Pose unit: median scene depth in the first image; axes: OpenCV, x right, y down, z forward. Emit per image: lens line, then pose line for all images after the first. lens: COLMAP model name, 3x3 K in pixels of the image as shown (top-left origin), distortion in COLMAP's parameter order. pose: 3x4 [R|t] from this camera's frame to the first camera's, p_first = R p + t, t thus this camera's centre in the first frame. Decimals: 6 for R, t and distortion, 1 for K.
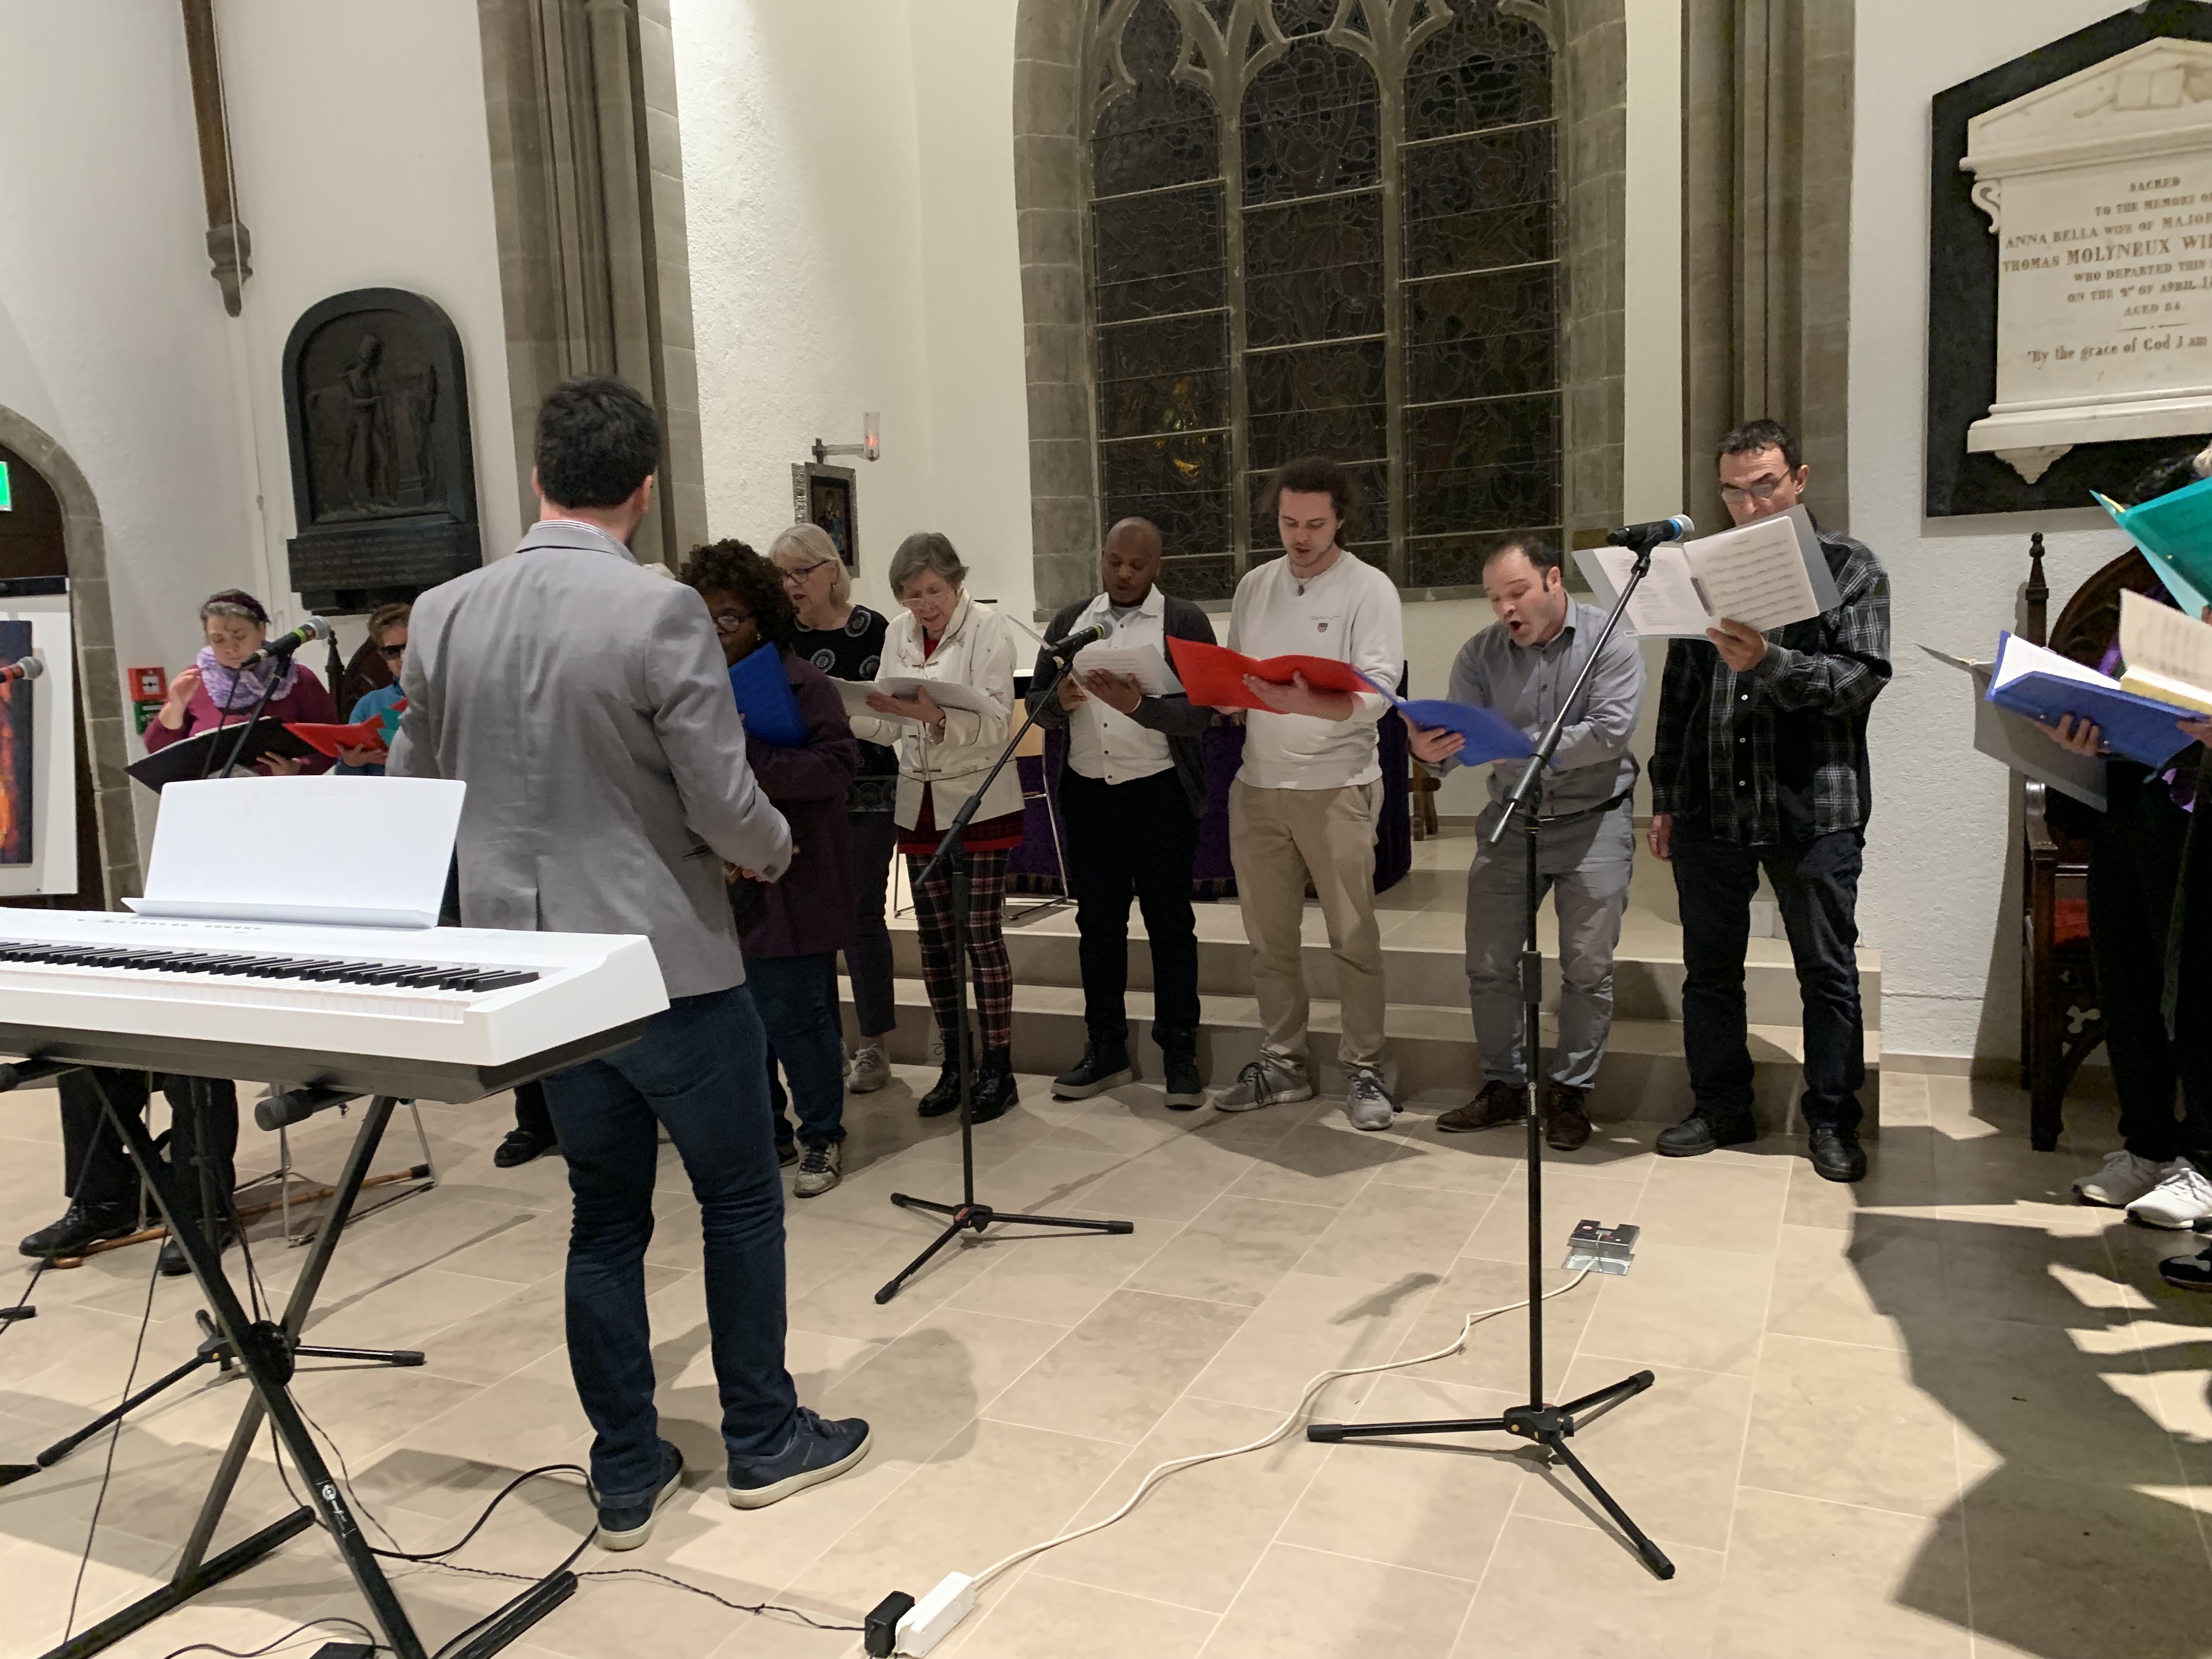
lens RADIAL K [[1718.0, 0, 1065.7], [0, 1718.0, 809.8], [0, 0, 1]] dist [0.000672, -0.003998]
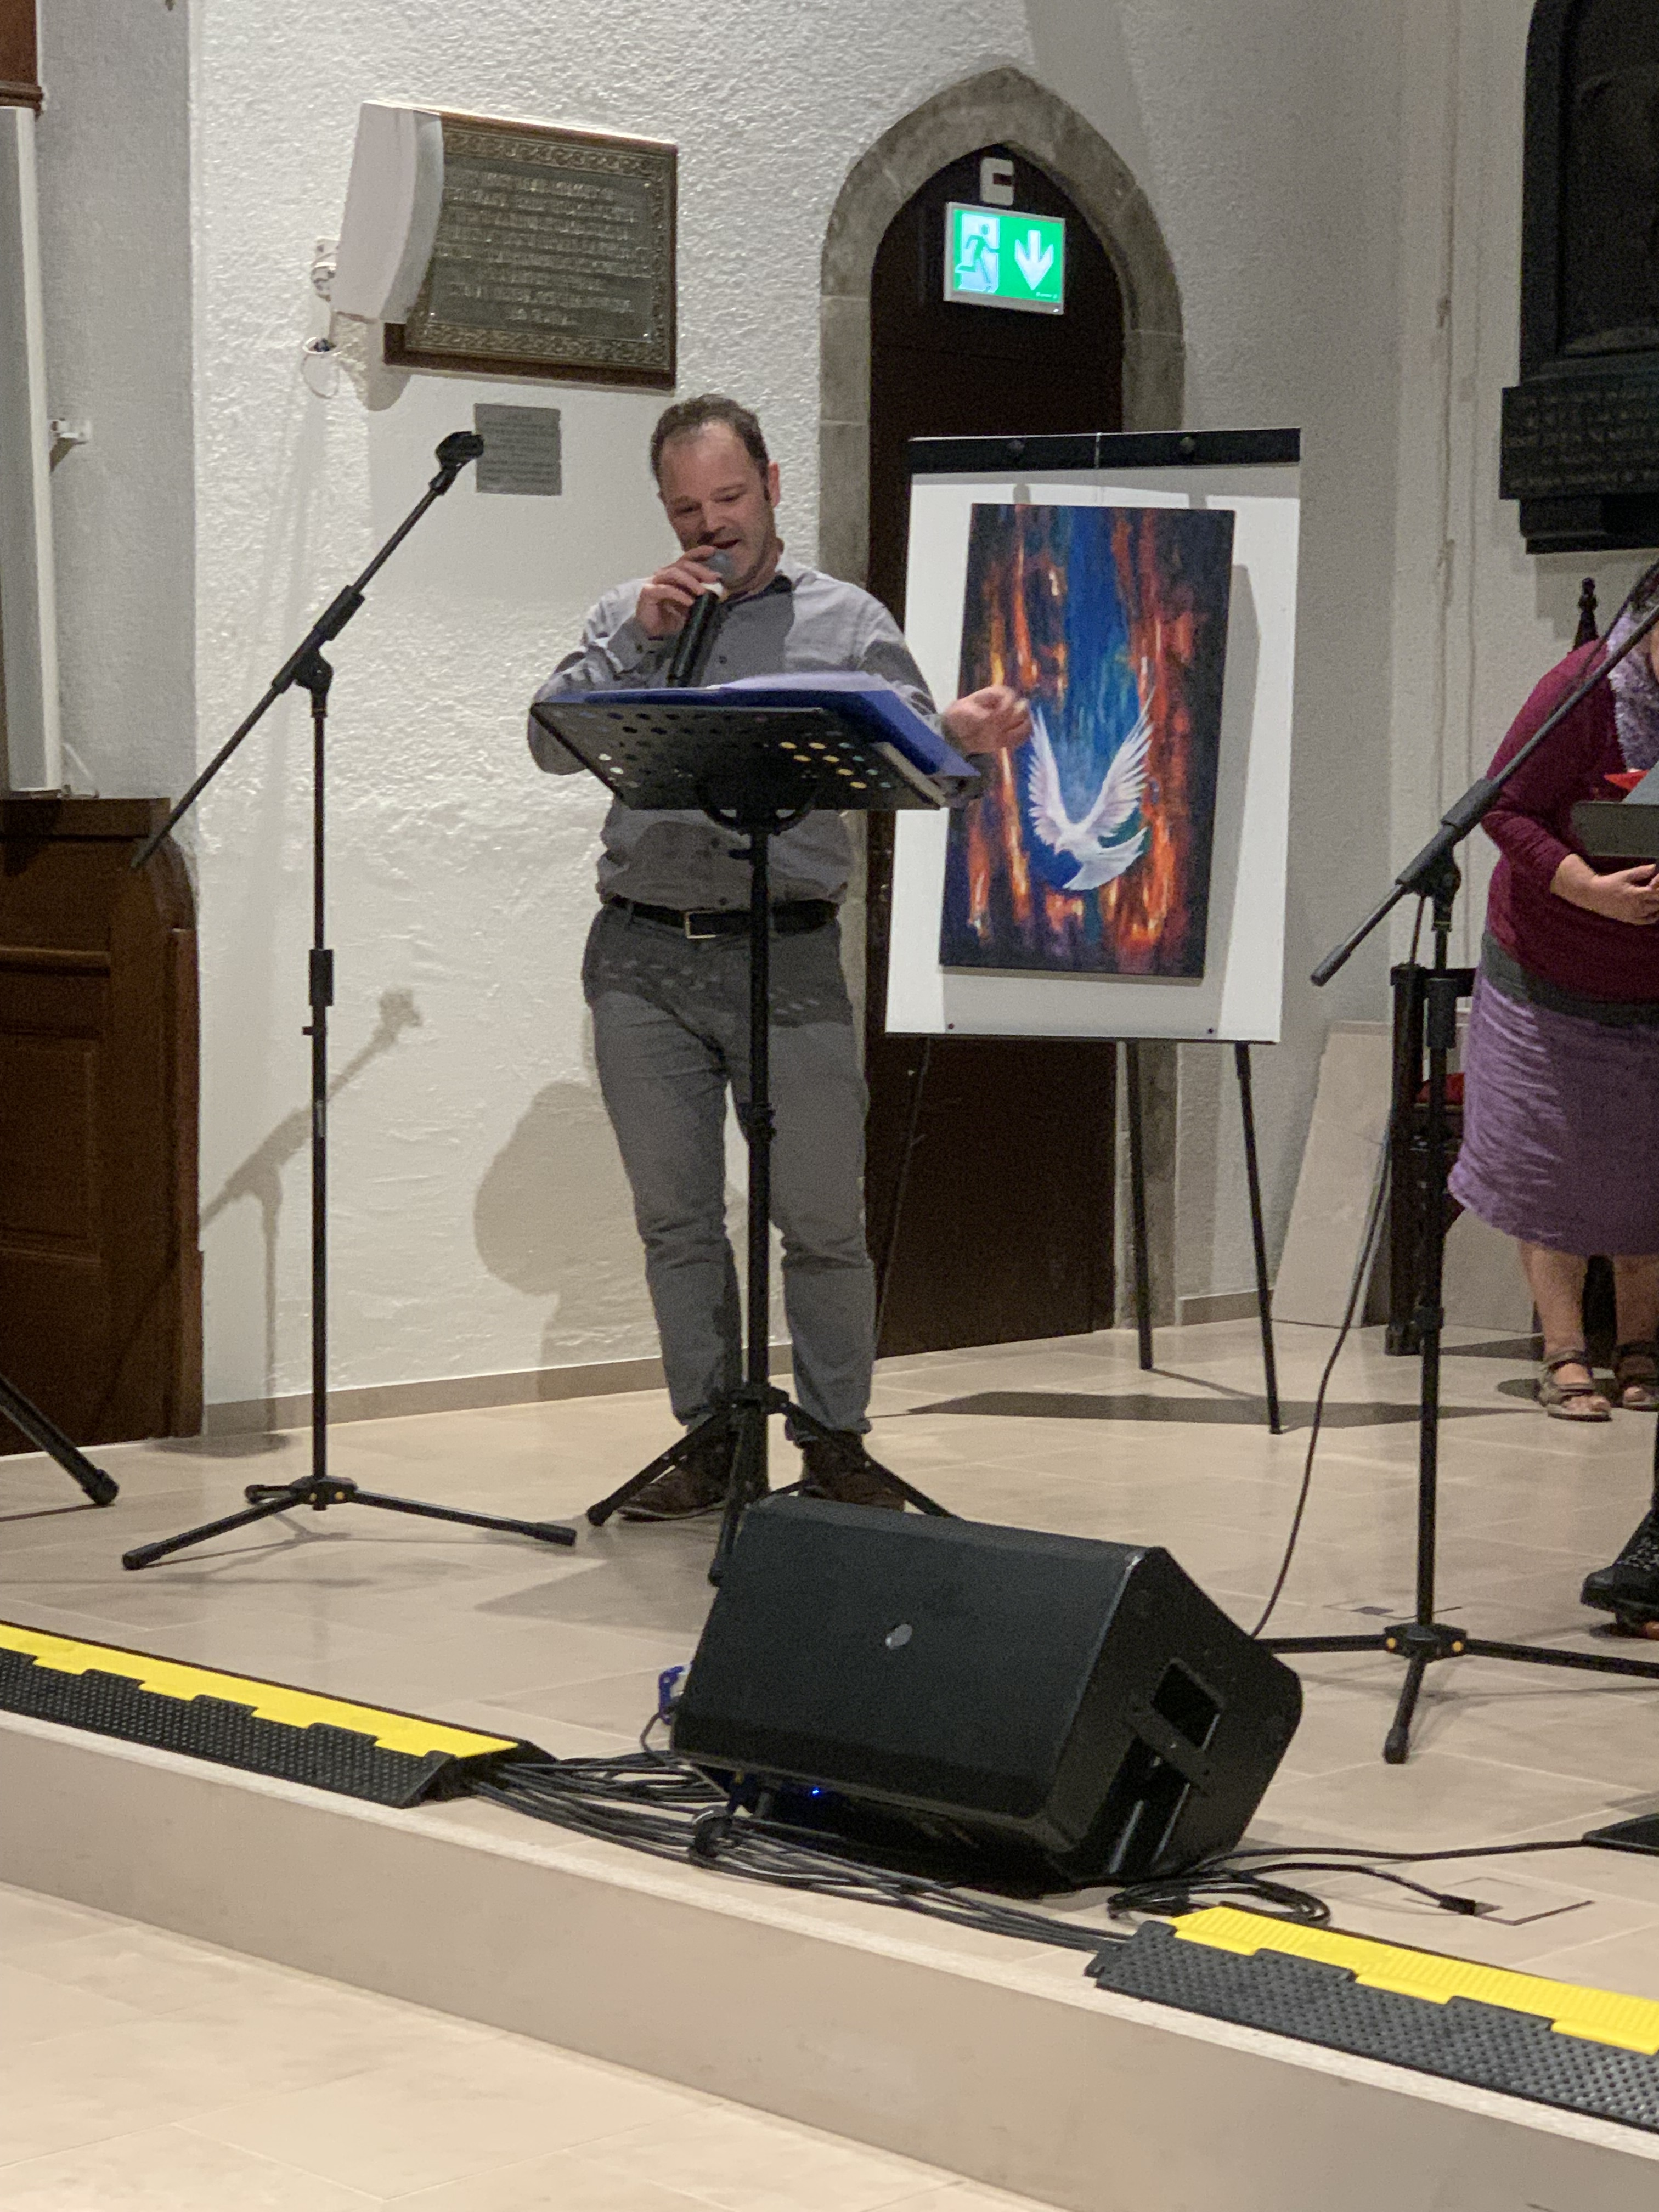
lens RADIAL K [[4428.1, 0, 681.6], [0, 4428.1, 1106.8], [0, 0, 1]] dist [0.064199, 0.162966]
pose [[0.929850, 0.075267, -0.360159, -0.204134], [-0.085413, 0.996270, -0.012314, 0.077834], [0.357889, 0.042212, 0.932810, -0.234717]]
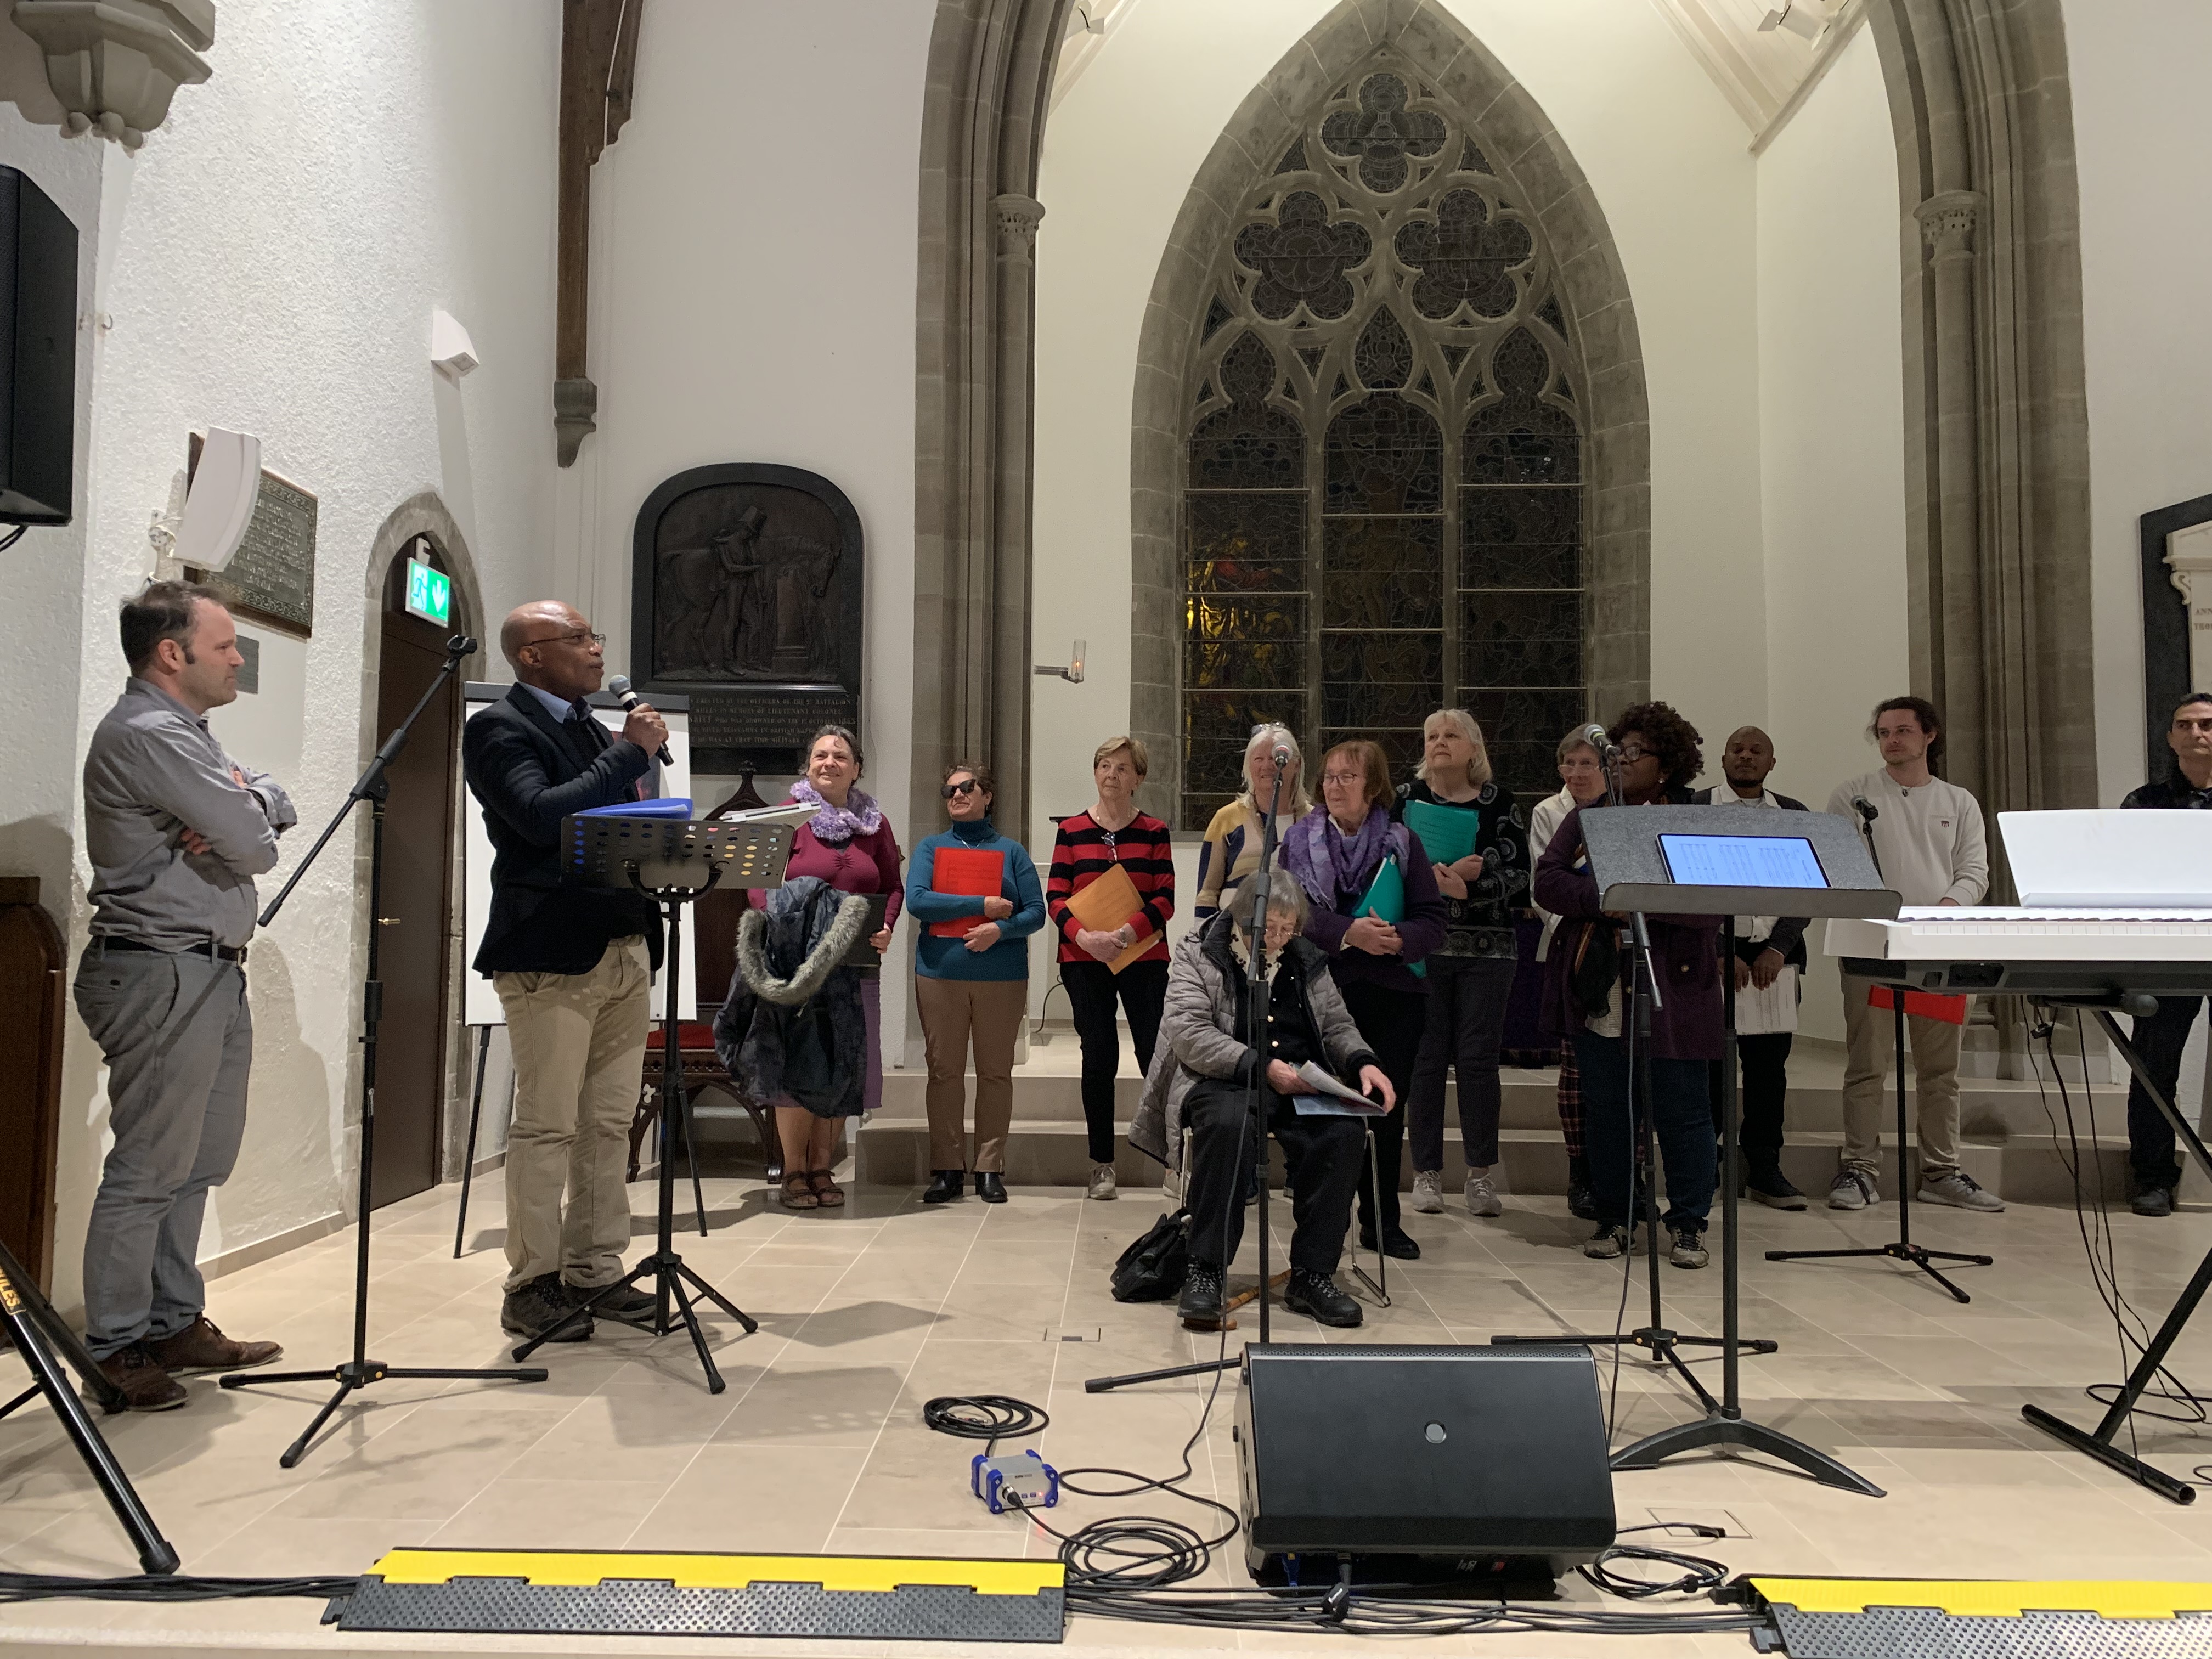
lens RADIAL K [[1666.9, 0, 1106.0], [0, 1666.9, 829.5], [0, 0, 1]] dist [0.060421, -0.115296]
pose [[0.916582, 0.074631, 0.392819, -0.574646], [-0.010047, 0.986415, -0.163965, 0.075329], [-0.399720, 0.146341, 0.904880, 0.032045]]
